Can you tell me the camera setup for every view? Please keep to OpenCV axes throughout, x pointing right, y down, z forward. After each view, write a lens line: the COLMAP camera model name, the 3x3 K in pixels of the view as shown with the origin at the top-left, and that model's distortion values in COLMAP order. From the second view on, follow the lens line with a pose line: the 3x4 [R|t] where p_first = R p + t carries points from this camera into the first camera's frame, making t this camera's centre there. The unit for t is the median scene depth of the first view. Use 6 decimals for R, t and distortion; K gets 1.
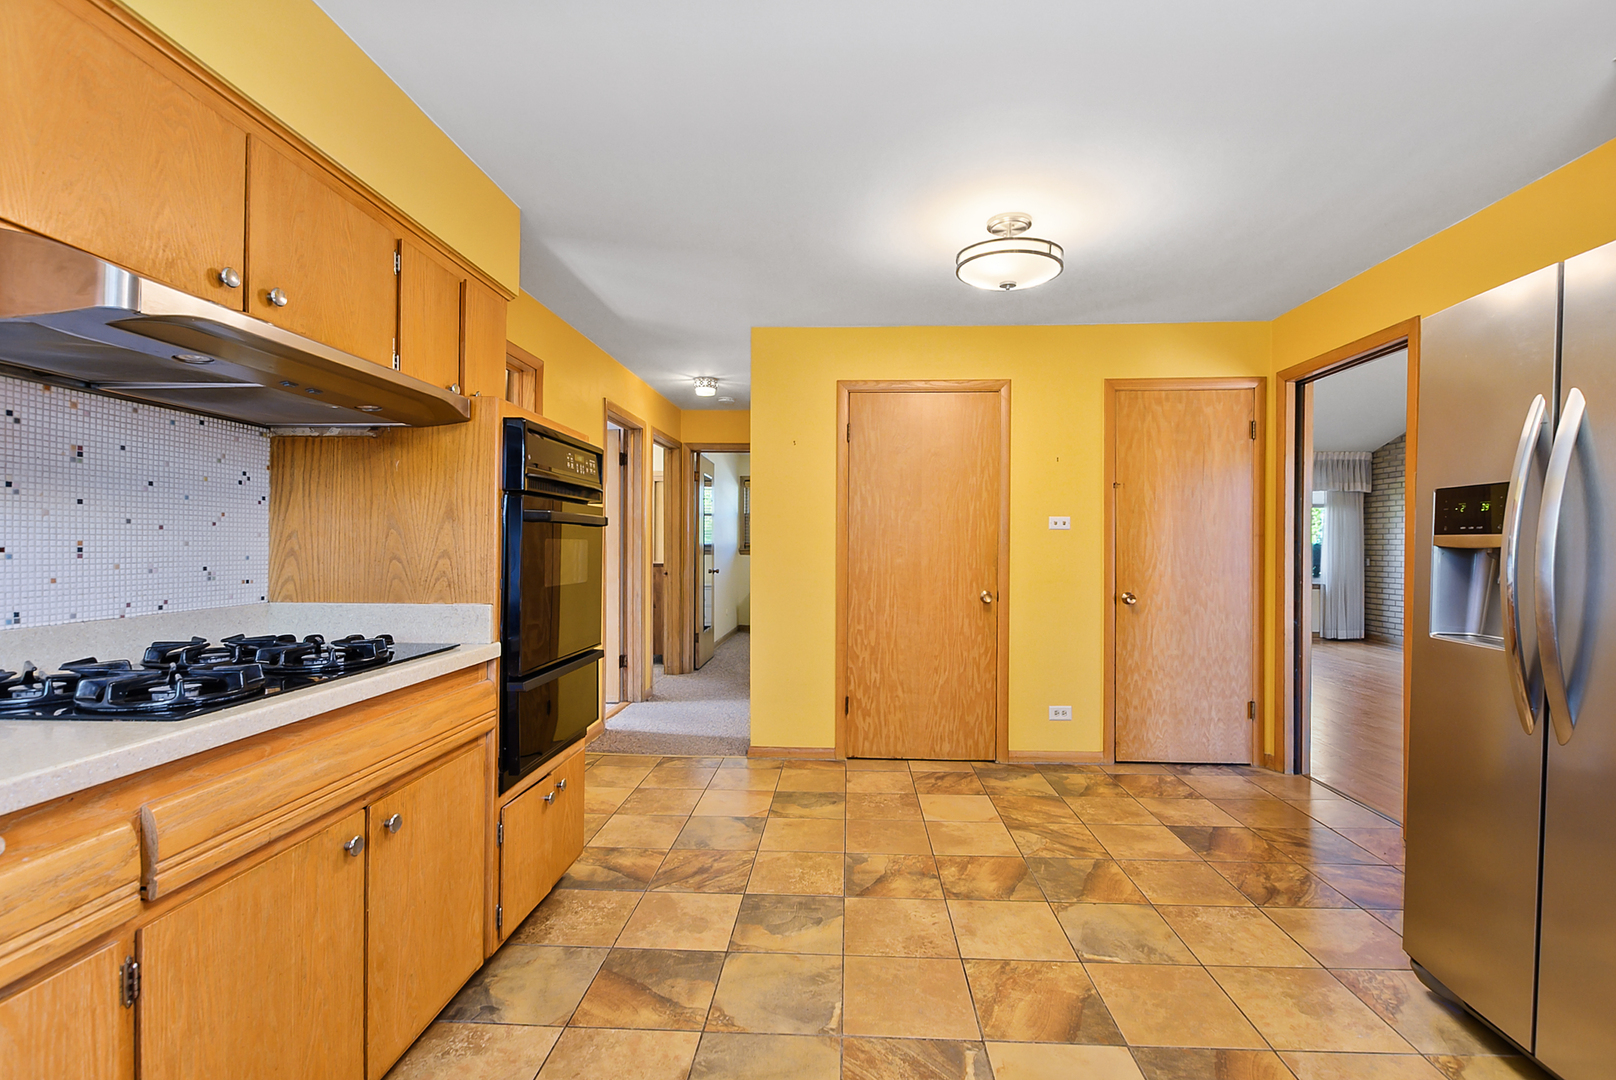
lens RADIAL K [[711.1, 0, 821.5], [0, 711.1, 543.4], [0, 0, 1]] dist [0.011484, -0.007516]
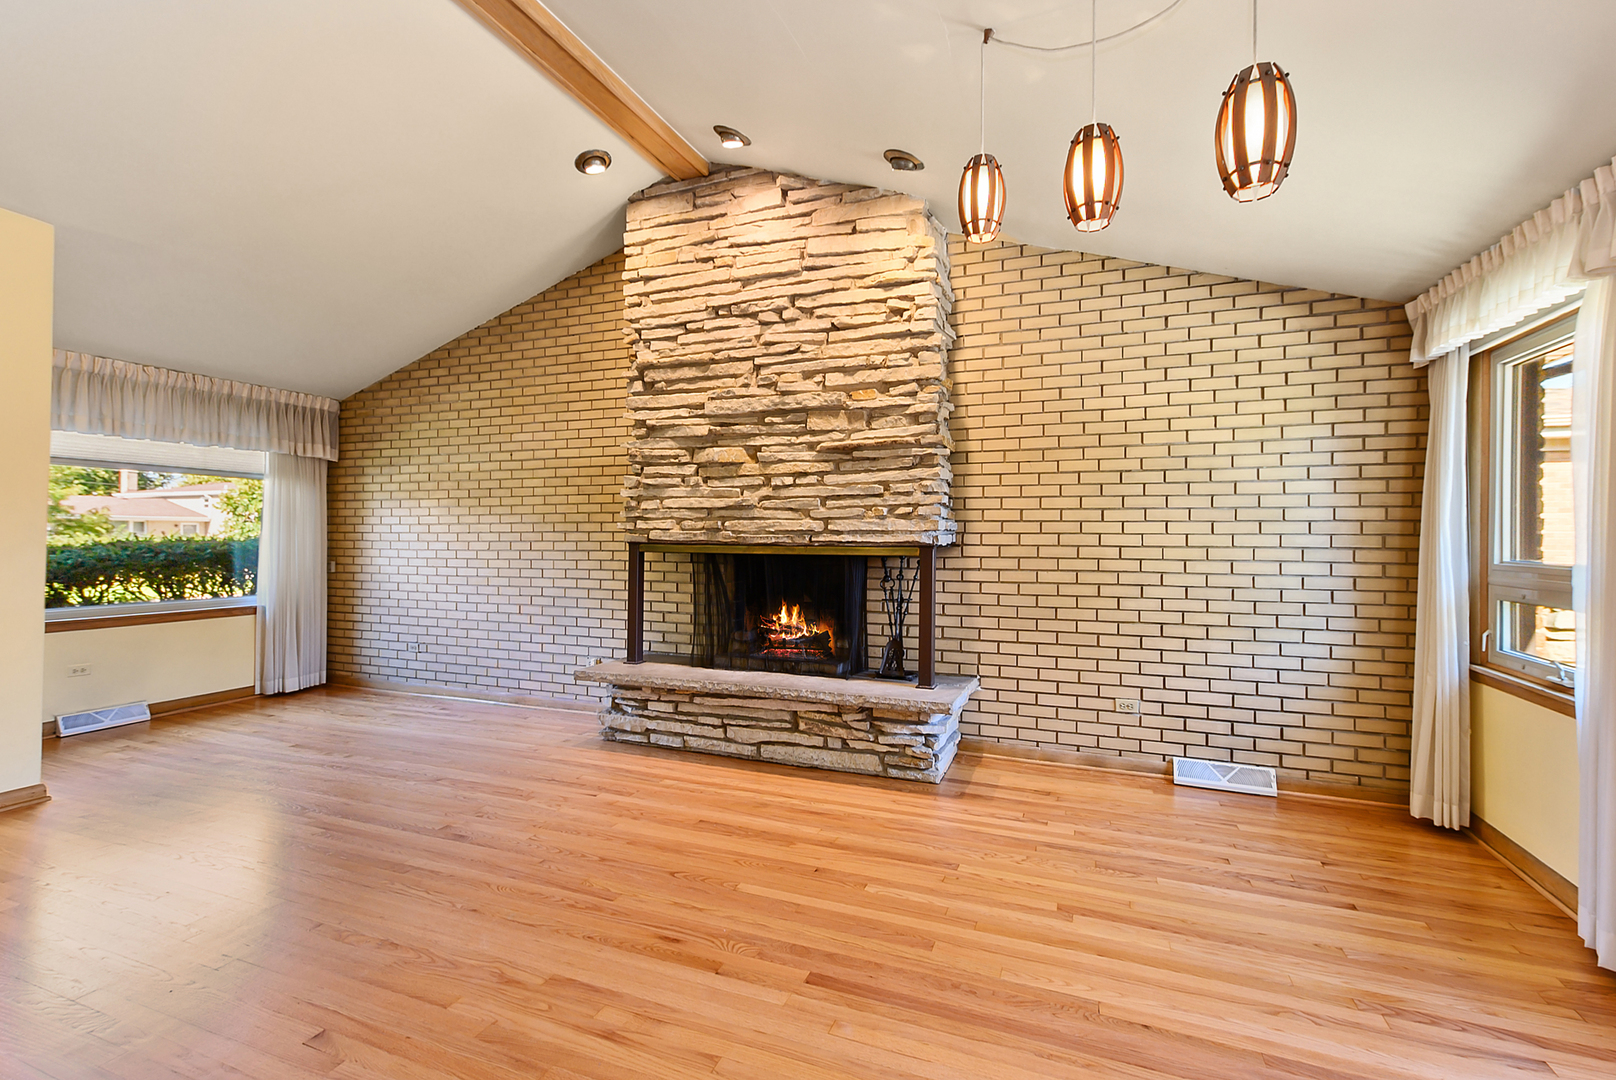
lens RADIAL K [[711.1, 0, 816.3], [0, 711.1, 533.5], [0, 0, 1]] dist [0.011484, -0.007516]
pose [[0.321337, 0.005083, 0.946951, 0.286003], [-0.004808, 0.999981, -0.003736, -0.004532], [-0.946953, -0.003353, 0.321356, 0.367152]]
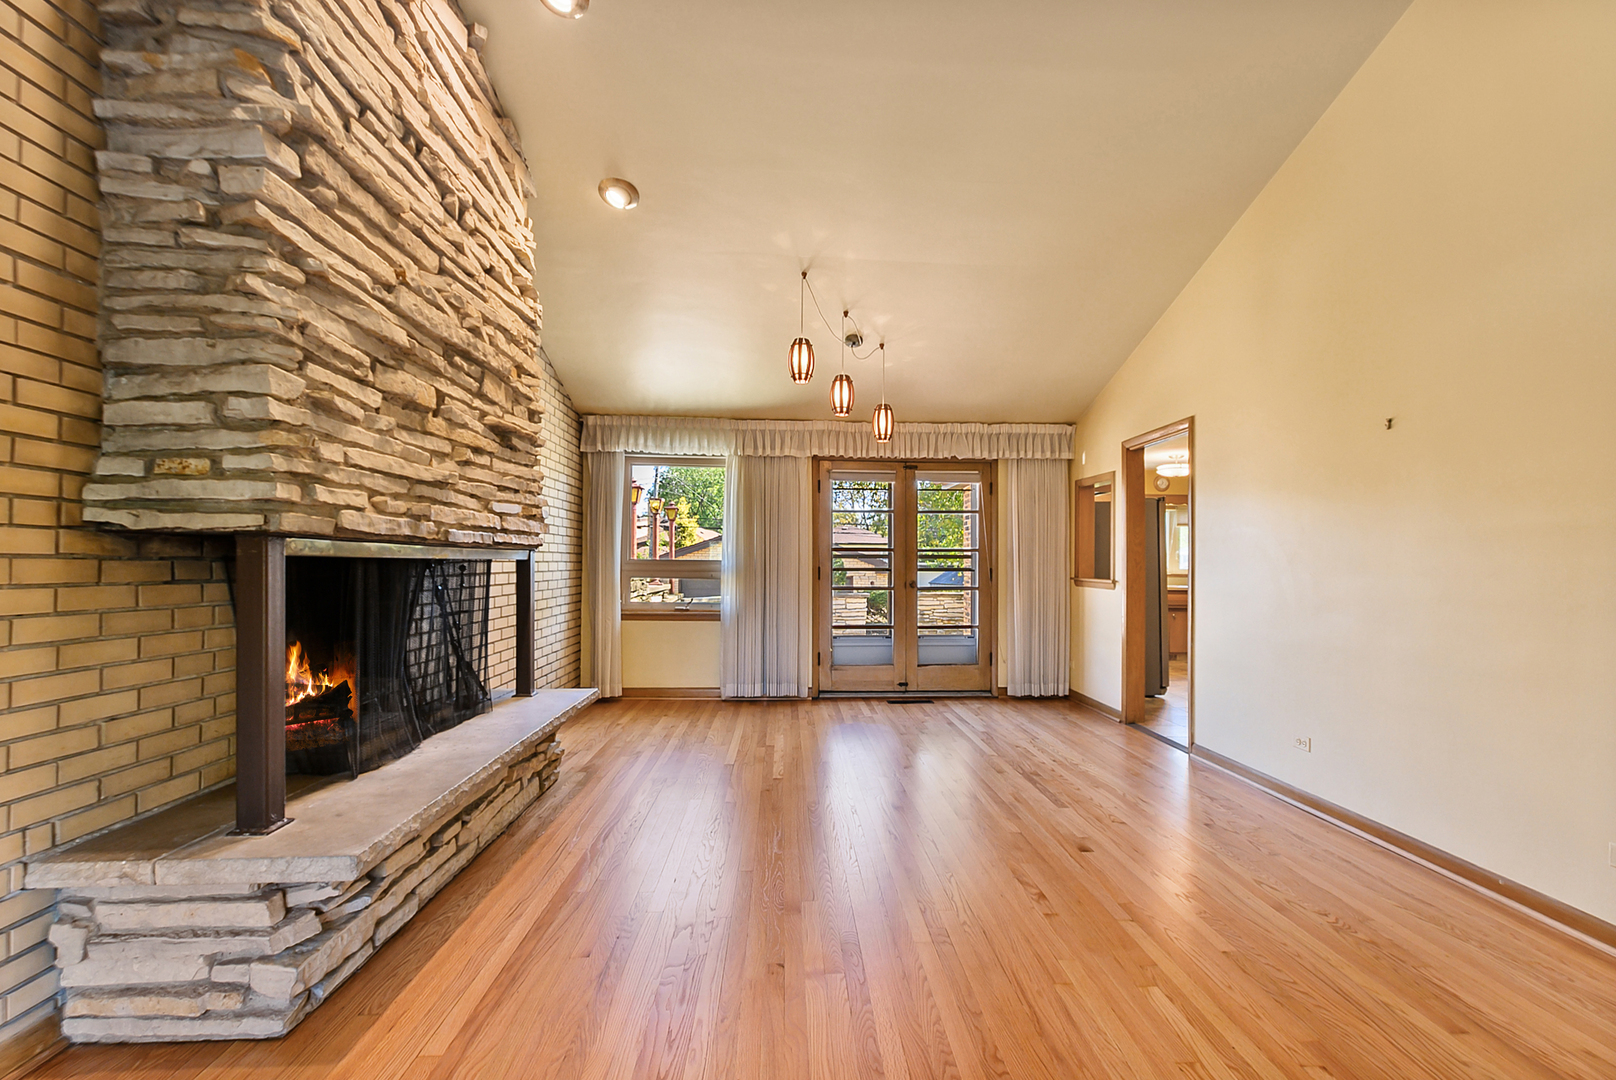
lens RADIAL K [[711.1, 0, 821.5], [0, 711.1, 558.2], [0, 0, 1]] dist [0.011484, -0.007516]
pose [[-0.994774, -0.013870, -0.101158, 0.581307], [-0.013210, 0.999887, -0.007193, 0.007147], [0.101246, -0.005819, -0.994844, 0.868566]]
